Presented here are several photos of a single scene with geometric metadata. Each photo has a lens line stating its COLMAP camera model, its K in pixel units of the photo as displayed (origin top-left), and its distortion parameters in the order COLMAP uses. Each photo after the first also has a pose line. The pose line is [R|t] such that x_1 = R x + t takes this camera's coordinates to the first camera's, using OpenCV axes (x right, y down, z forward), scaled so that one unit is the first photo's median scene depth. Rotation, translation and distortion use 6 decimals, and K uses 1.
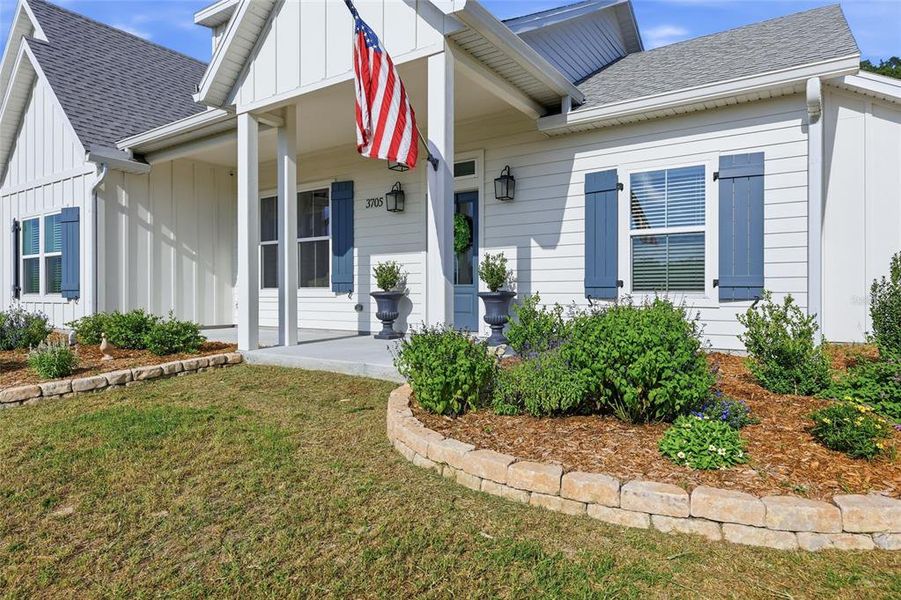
lens RADIAL K [[550.0, 0, 451.3], [0, 550.0, 275.5], [0, 0, 1]] dist [-0.001656, -0.000527]
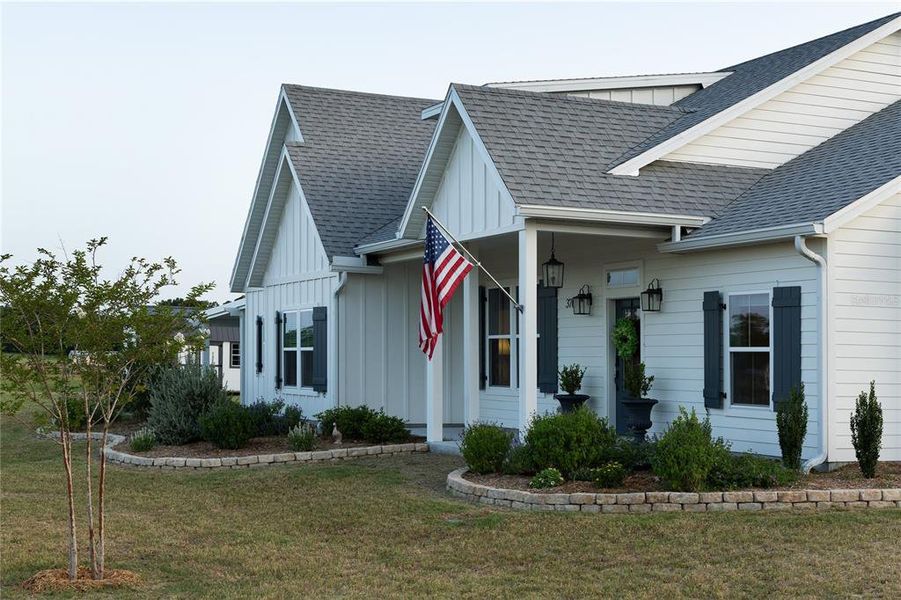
lens RADIAL K [[1344.3, 0, 450.5], [0, 1344.3, 343.8], [0, 0, 1]] dist [0.007316, 0.011425]
pose [[0.860667, 0.008259, -0.509102, 0.920005], [-0.002246, 0.999920, 0.012424, -0.091926], [0.509164, -0.009550, 0.860617, -1.203202]]
